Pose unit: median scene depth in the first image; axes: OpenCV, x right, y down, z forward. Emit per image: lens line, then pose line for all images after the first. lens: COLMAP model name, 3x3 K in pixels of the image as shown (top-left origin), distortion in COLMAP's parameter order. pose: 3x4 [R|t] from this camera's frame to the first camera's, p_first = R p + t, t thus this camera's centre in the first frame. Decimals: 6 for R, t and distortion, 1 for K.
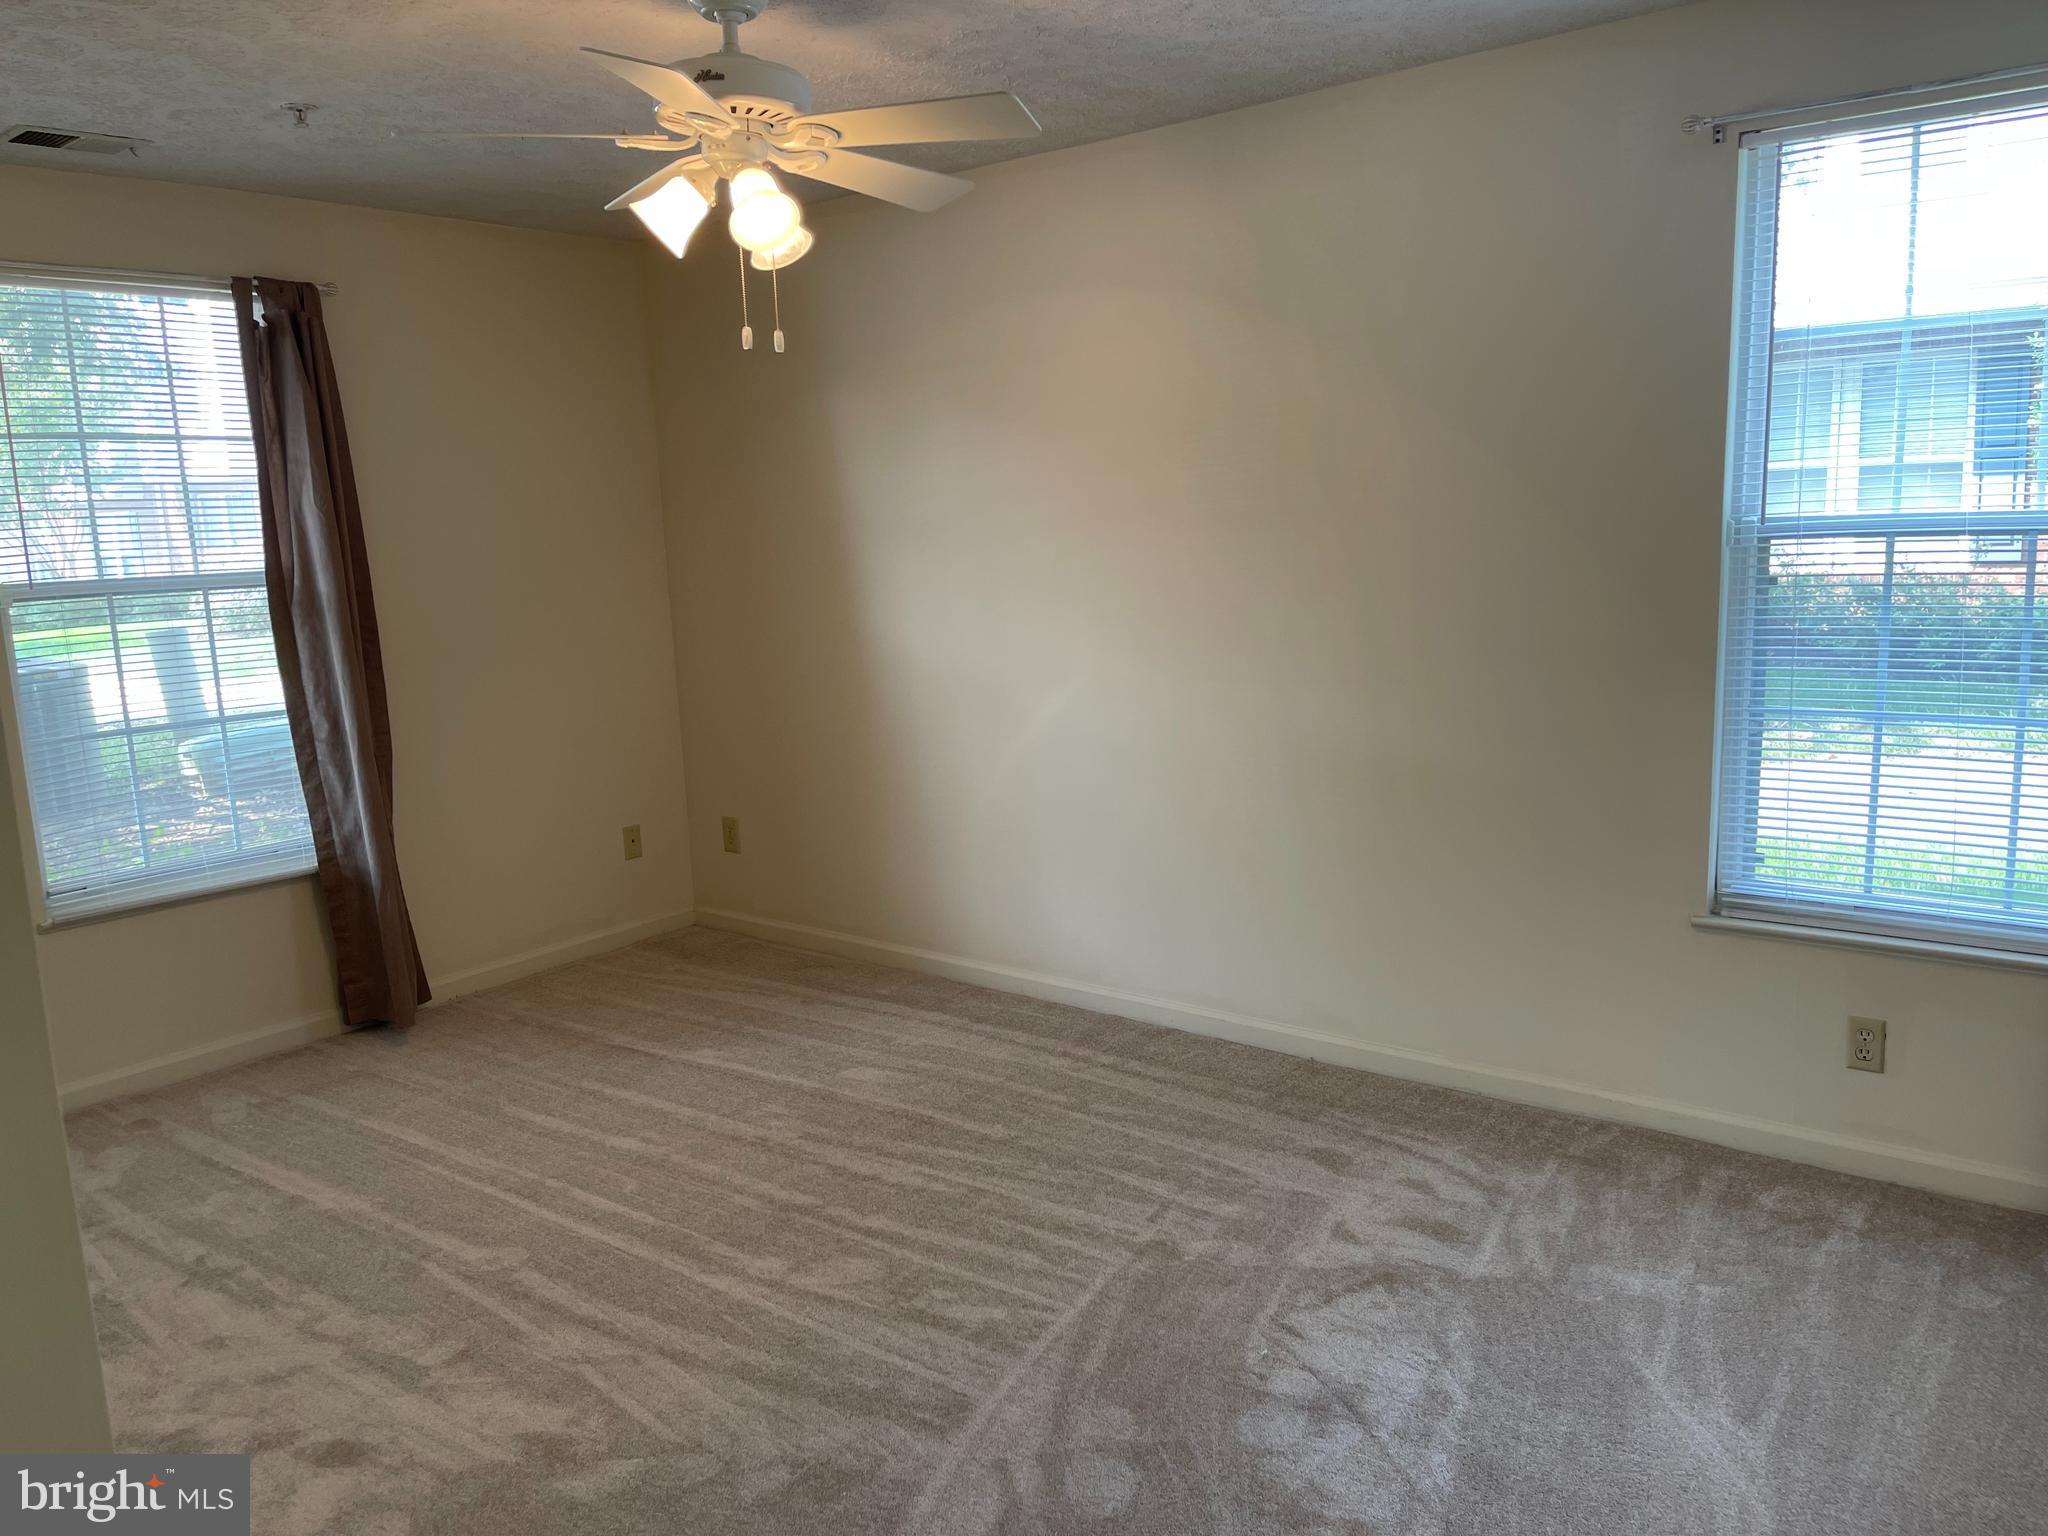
lens RADIAL K [[1561.9, 0, 1024.0], [0, 1561.9, 768.0], [0, 0, 1]] dist [0.029996, -0.004617]
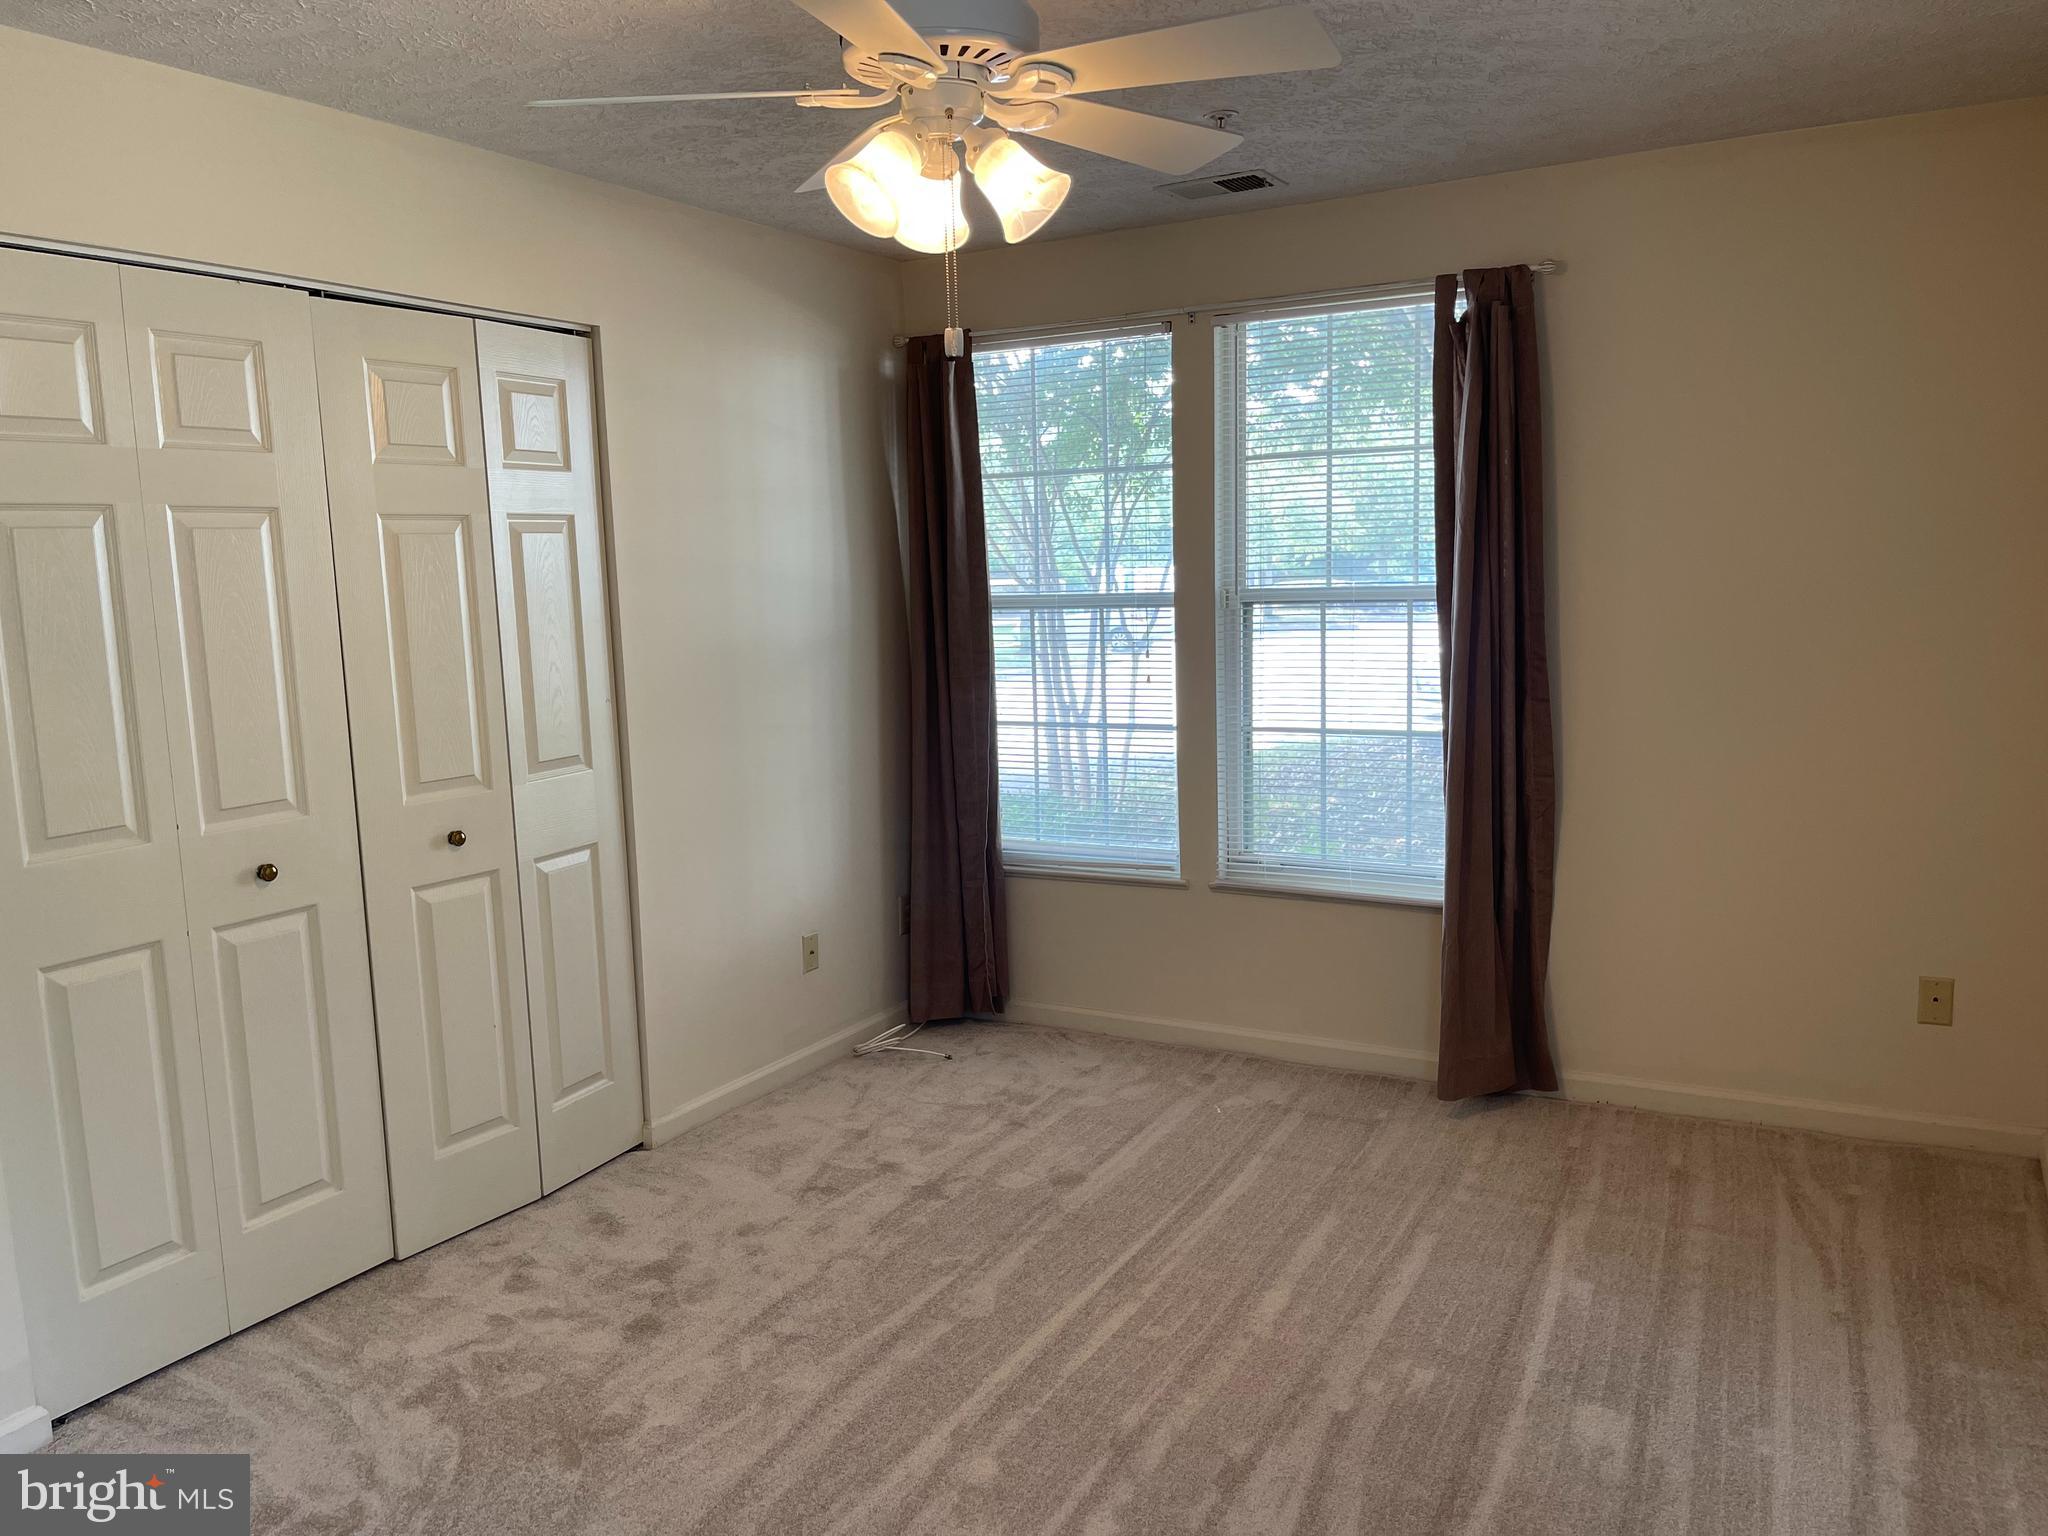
lens RADIAL K [[1561.9, 0, 1024.0], [0, 1561.9, 768.0], [0, 0, 1]] dist [0.029996, -0.004617]
pose [[0.160056, 0.164263, -0.973345, 0.438329], [-0.139565, 0.979917, 0.142423, -0.122804], [0.977192, 0.113049, 0.179767, 0.631034]]
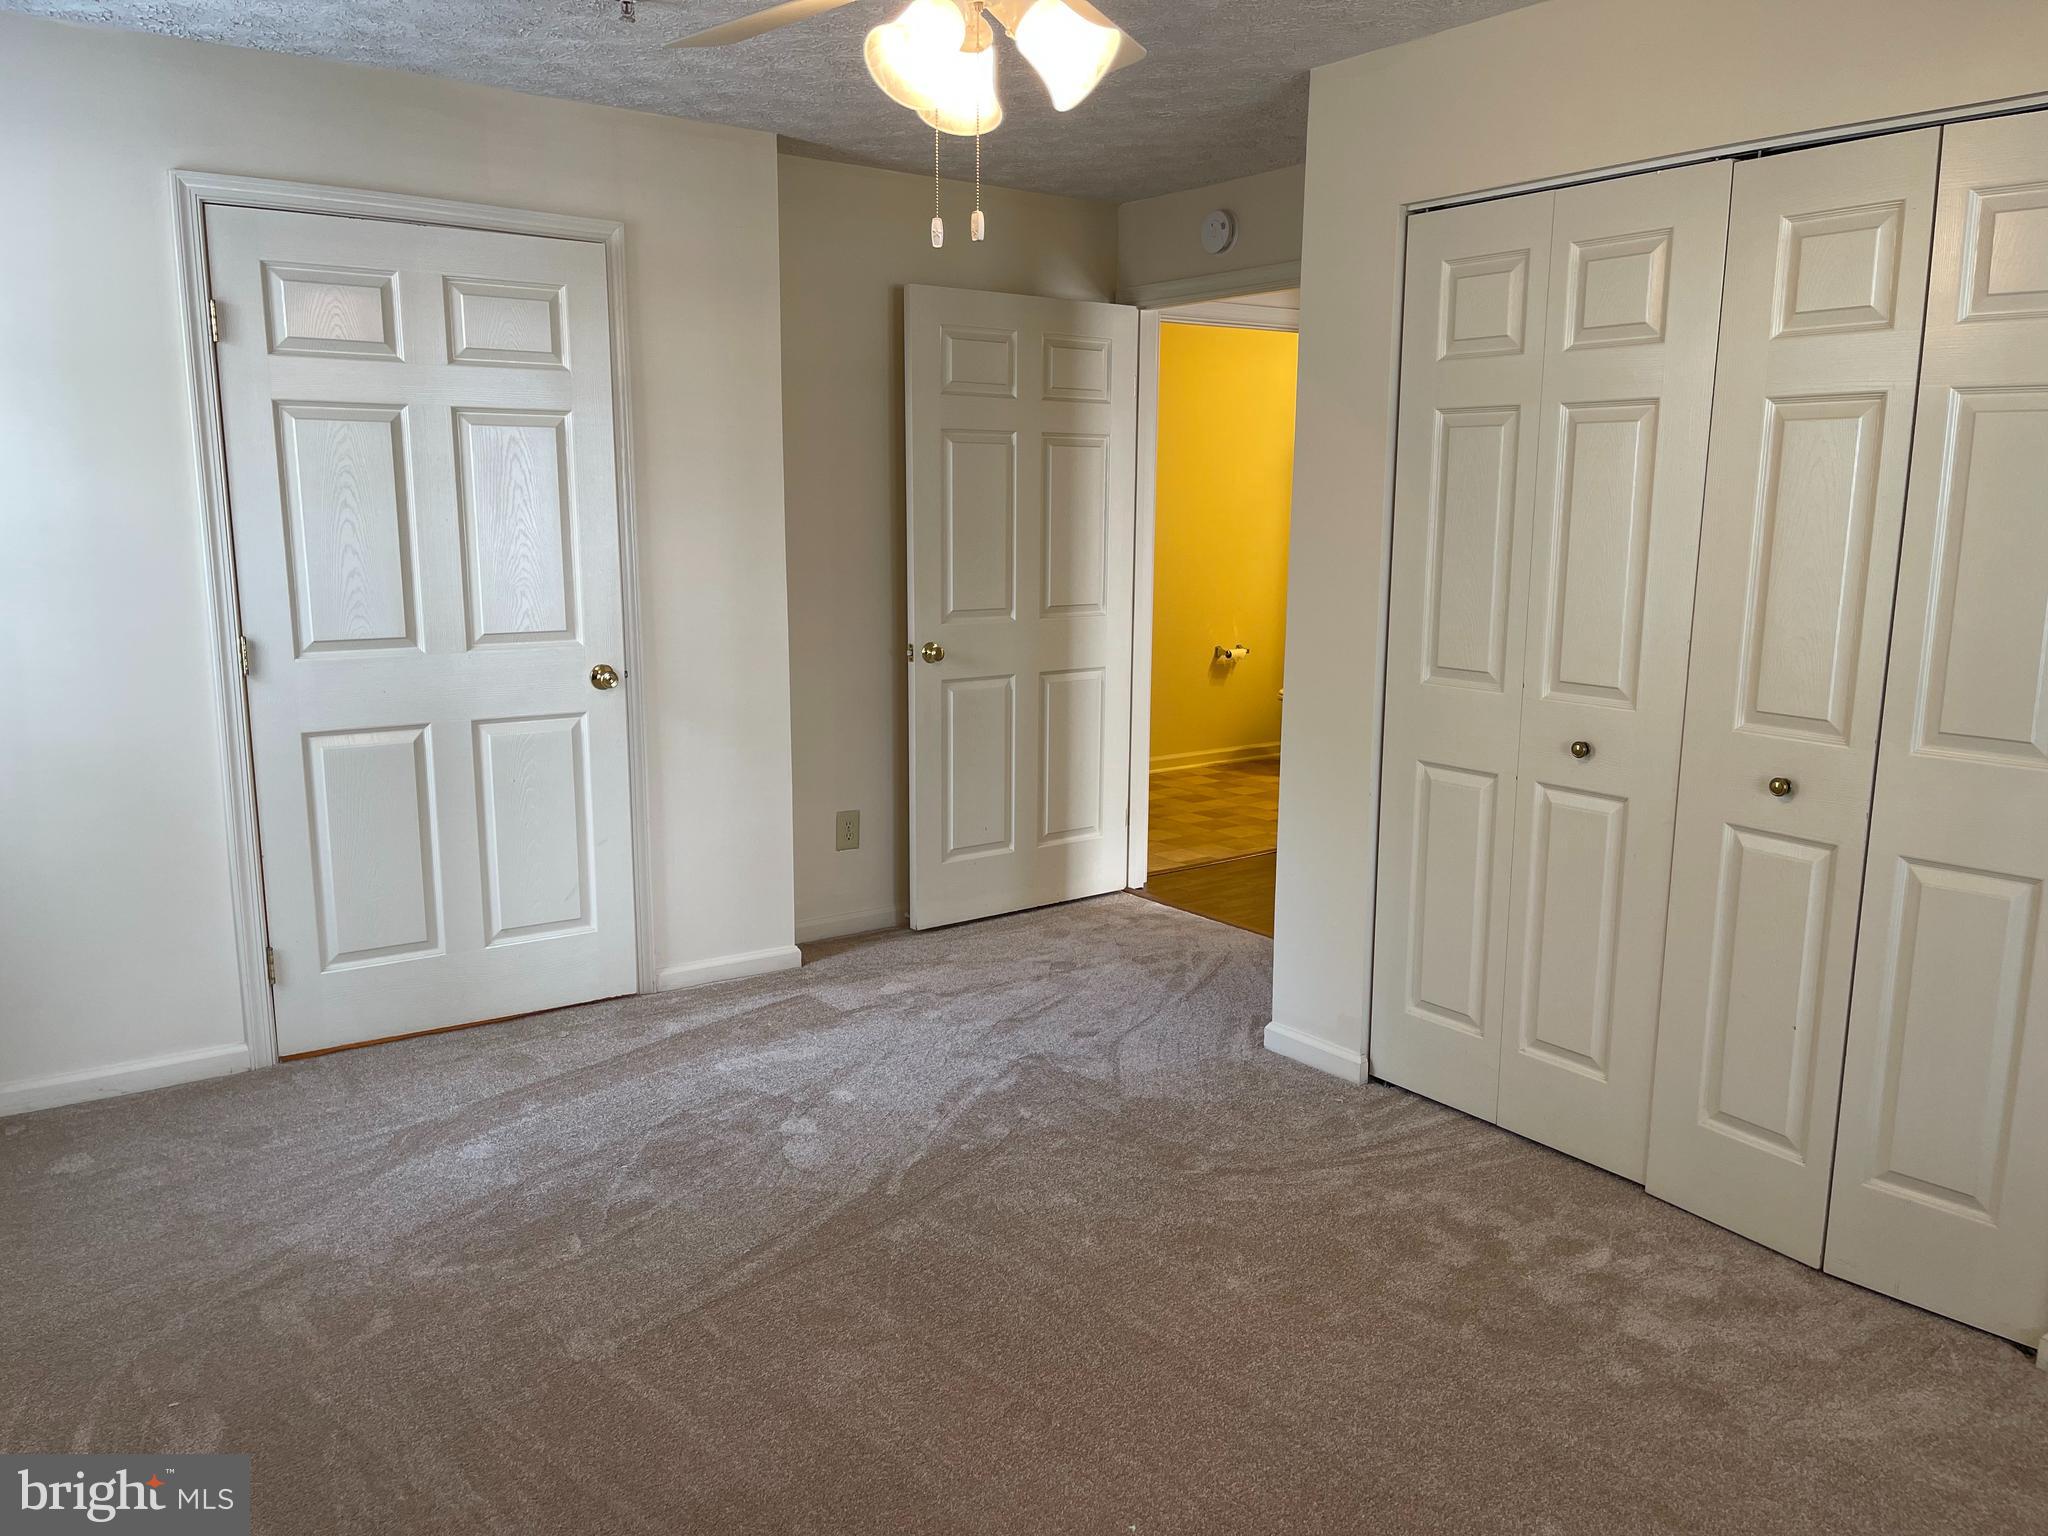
lens RADIAL K [[1545.2, 0, 1024.0], [0, 1545.2, 768.0], [0, 0, 1]] dist [0.075527, -0.102573]
pose [[-0.960712, -0.020231, 0.276808, -0.286087], [0.072477, 0.944448, 0.320569, -0.181427], [-0.267916, 0.328037, -0.905877, 1.211840]]
